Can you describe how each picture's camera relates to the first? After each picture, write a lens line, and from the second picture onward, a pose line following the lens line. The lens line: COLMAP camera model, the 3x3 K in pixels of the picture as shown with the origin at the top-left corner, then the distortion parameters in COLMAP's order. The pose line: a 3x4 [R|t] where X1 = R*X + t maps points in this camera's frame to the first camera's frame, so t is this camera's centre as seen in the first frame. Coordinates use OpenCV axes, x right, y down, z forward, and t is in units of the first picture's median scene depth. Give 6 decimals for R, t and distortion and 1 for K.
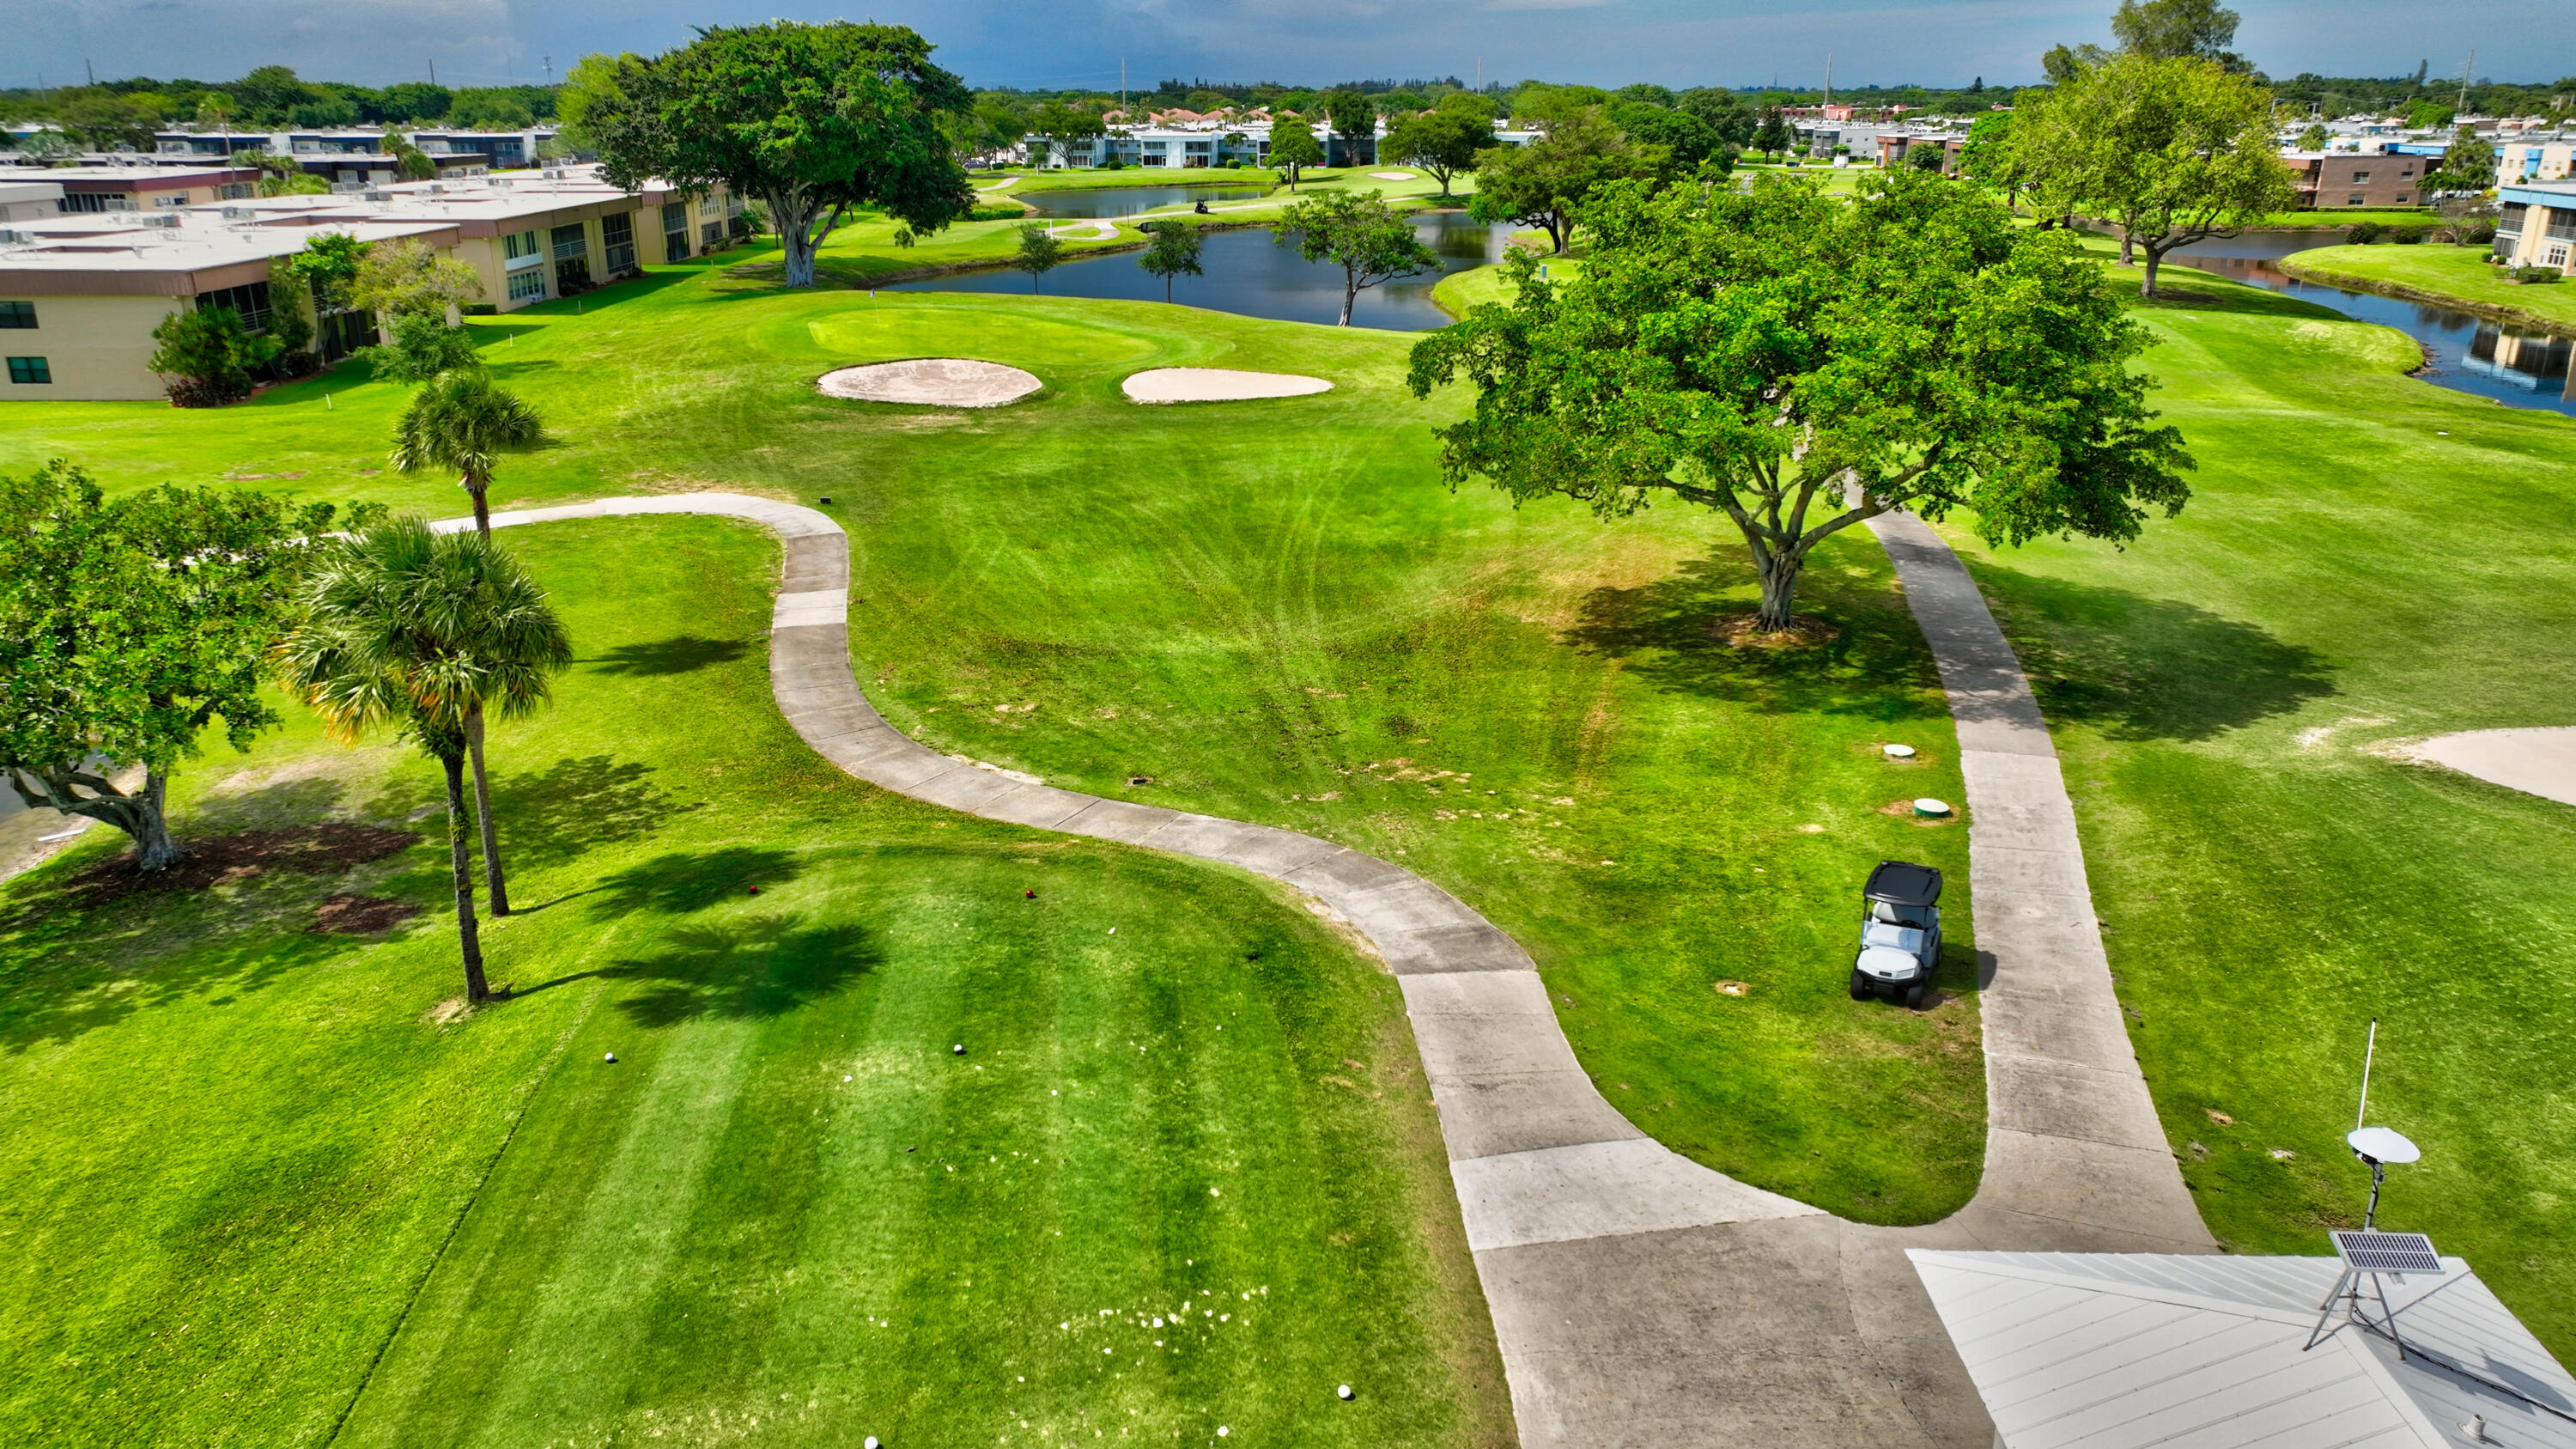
lens RADIAL K [[1815.4, 0, 1292.0], [0, 1815.4, 727.9], [0, 0, 1]] dist [-0.005620, 0.026987]
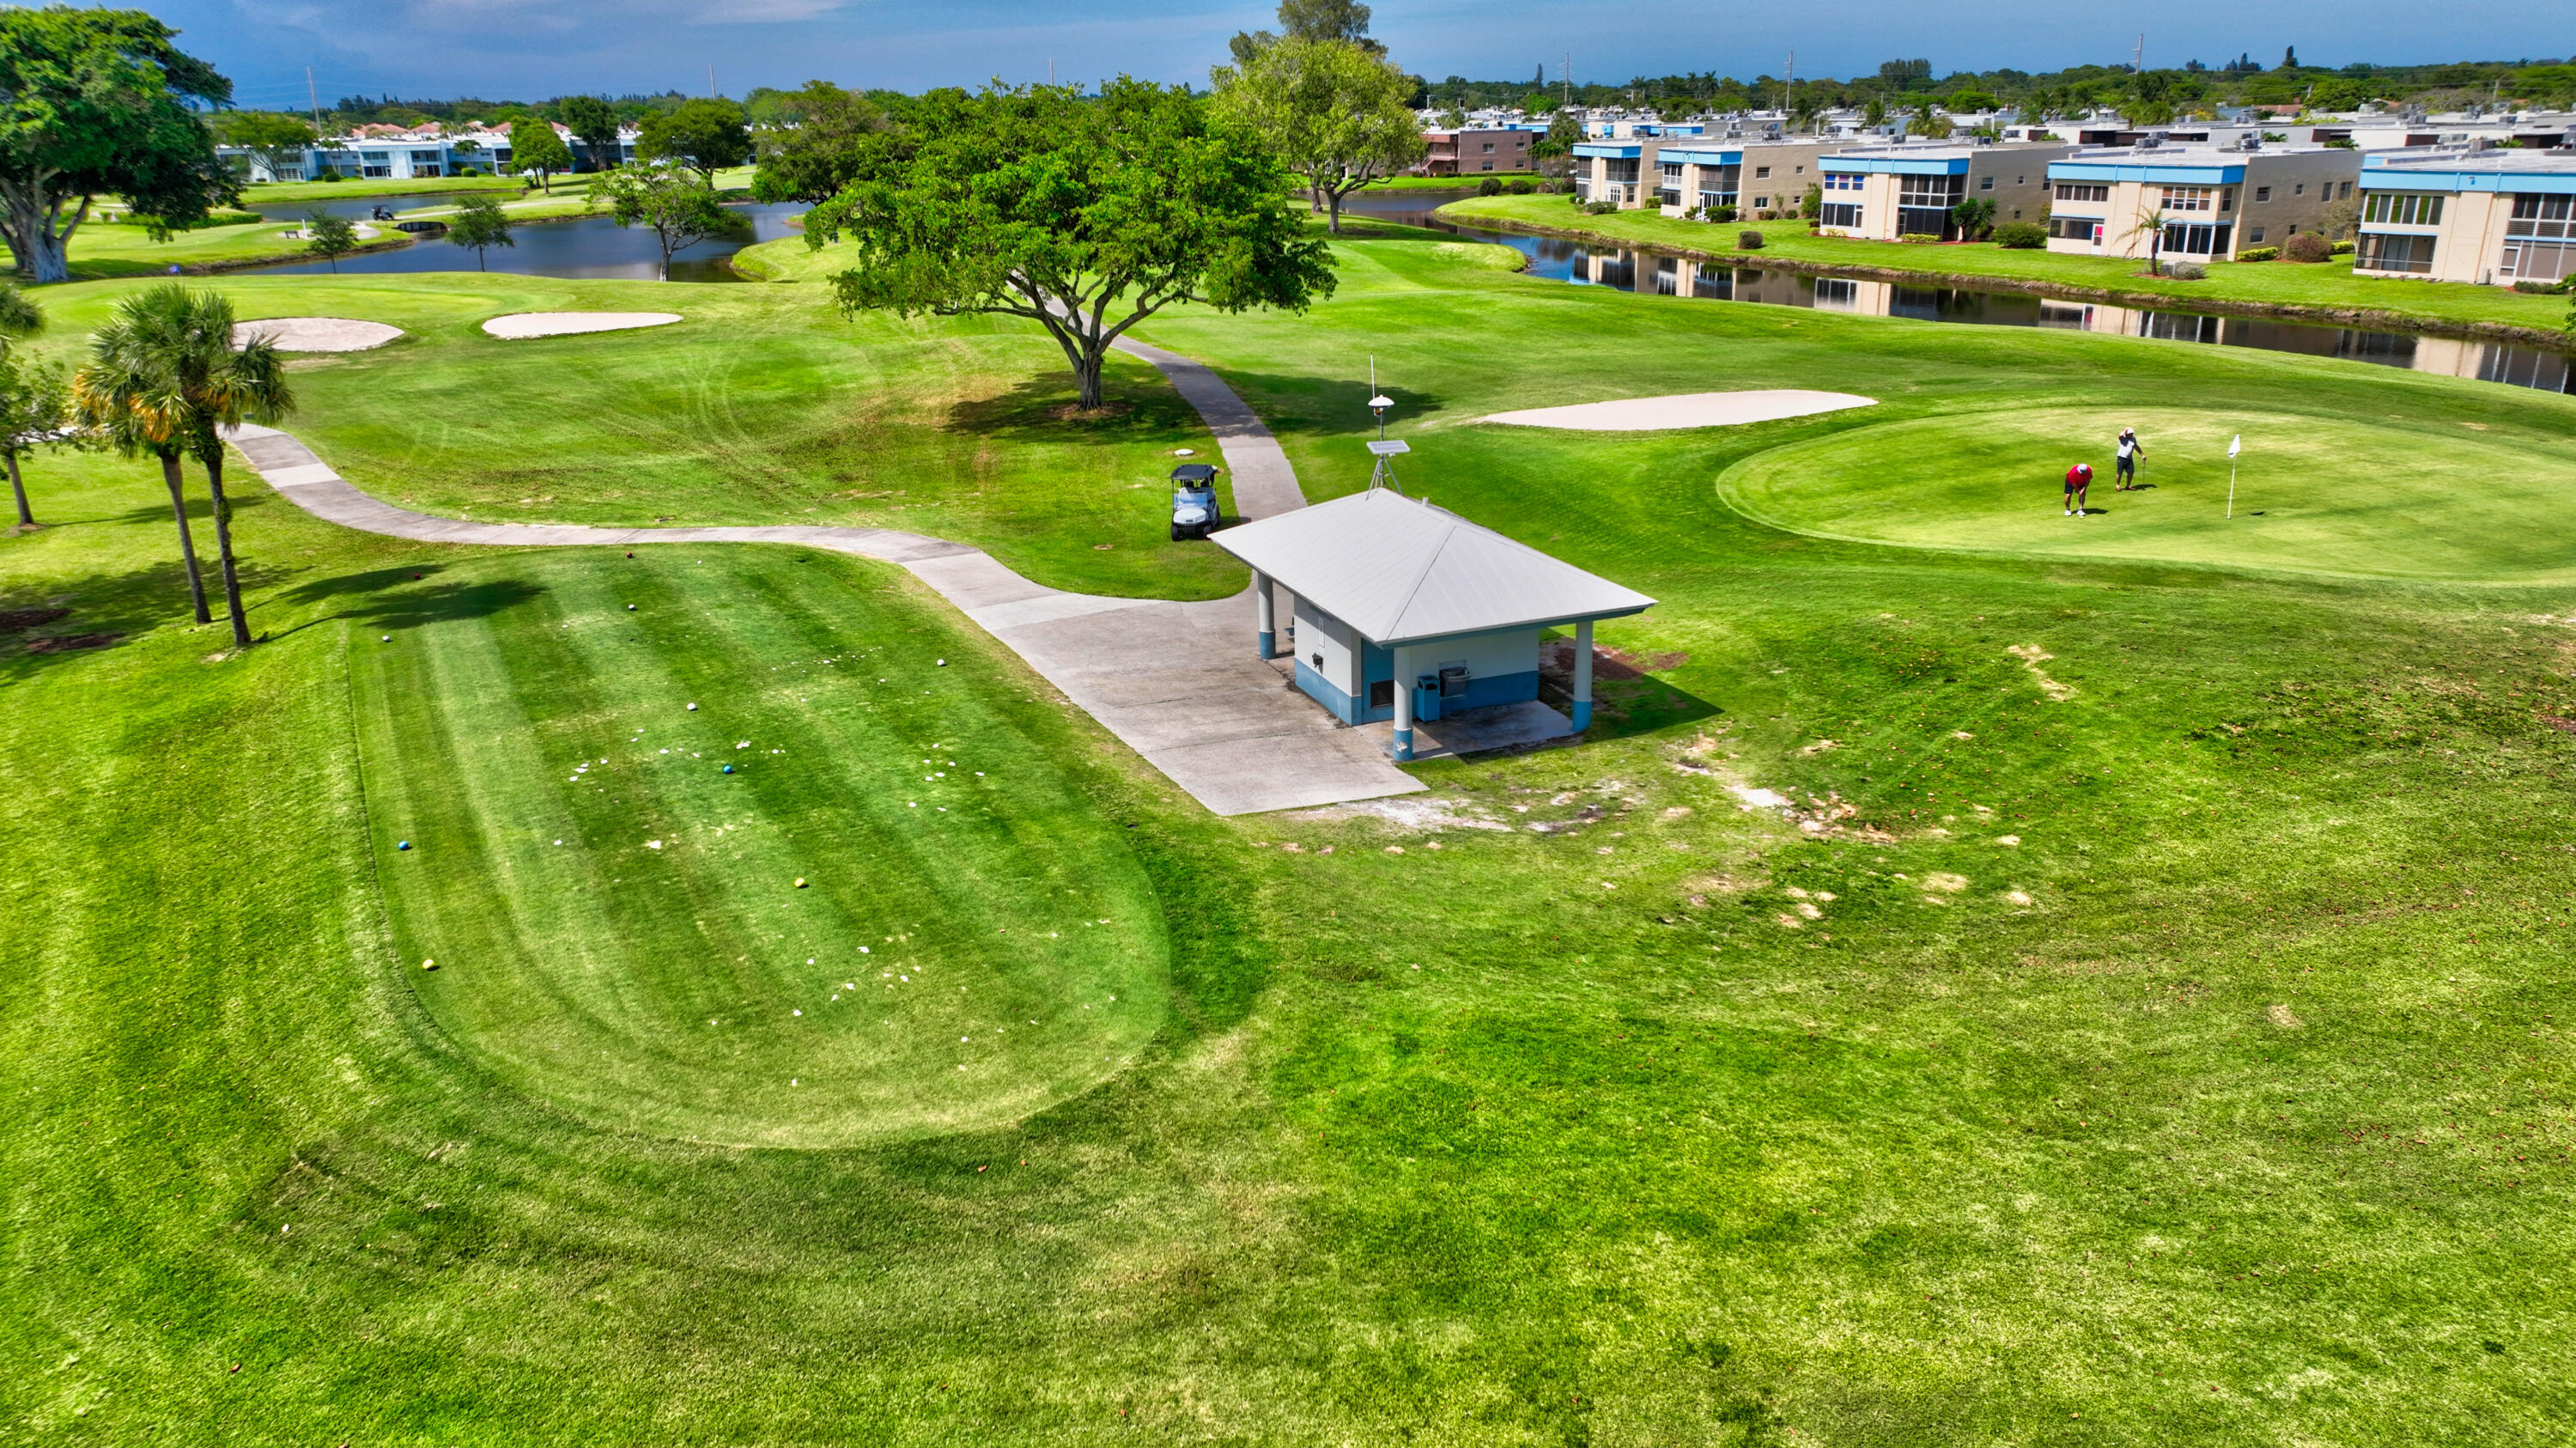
lens RADIAL K [[1808.3, 0, 1292.3], [0, 1808.3, 731.1], [0, 0, 1]] dist [0.002717, 0.013608]
pose [[0.922369, -0.141698, 0.359384, -0.052181], [0.143075, 0.989447, 0.022911, 0.073126], [-0.358838, 0.030286, 0.932909, -0.144121]]
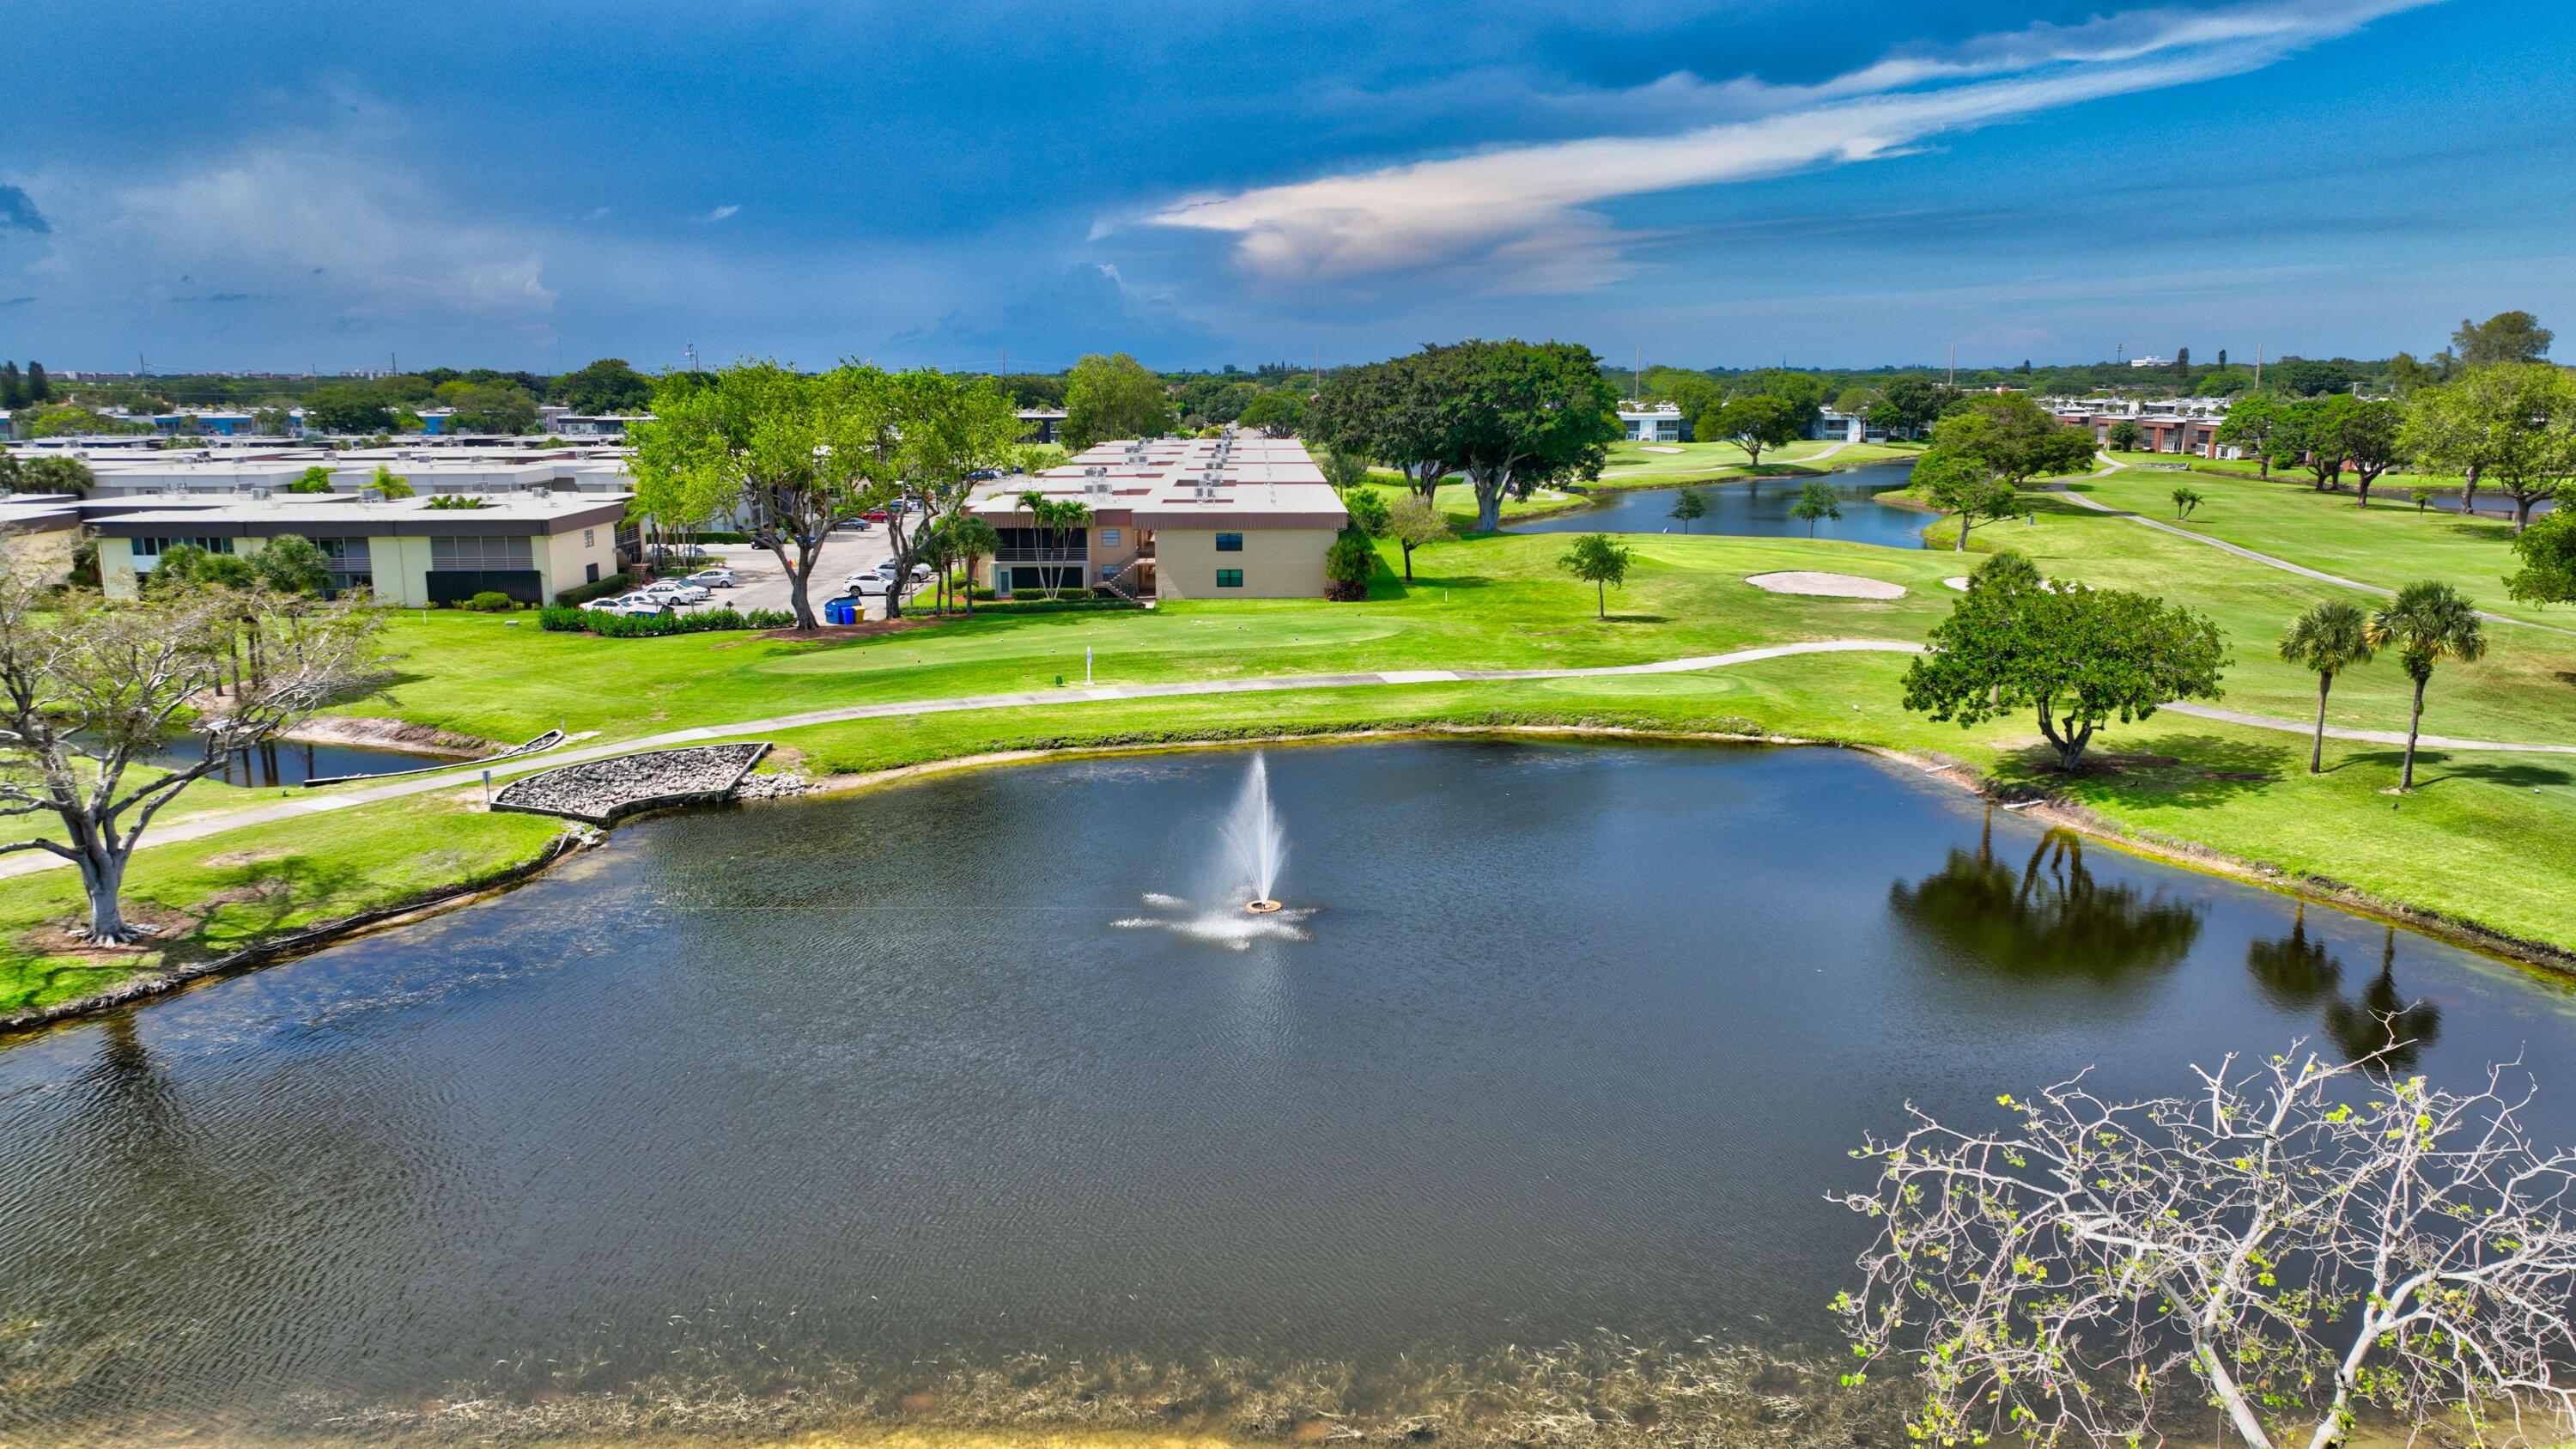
lens RADIAL K [[1808.4, 0, 1292.3], [0, 1808.4, 731.6], [0, 0, 1]] dist [0.002717, 0.013608]
pose [[0.999990, -0.000532, -0.004491, -0.463338], [-0.000101, 0.990165, -0.139906, 0.100324], [0.004521, 0.139905, 0.990155, -0.334031]]
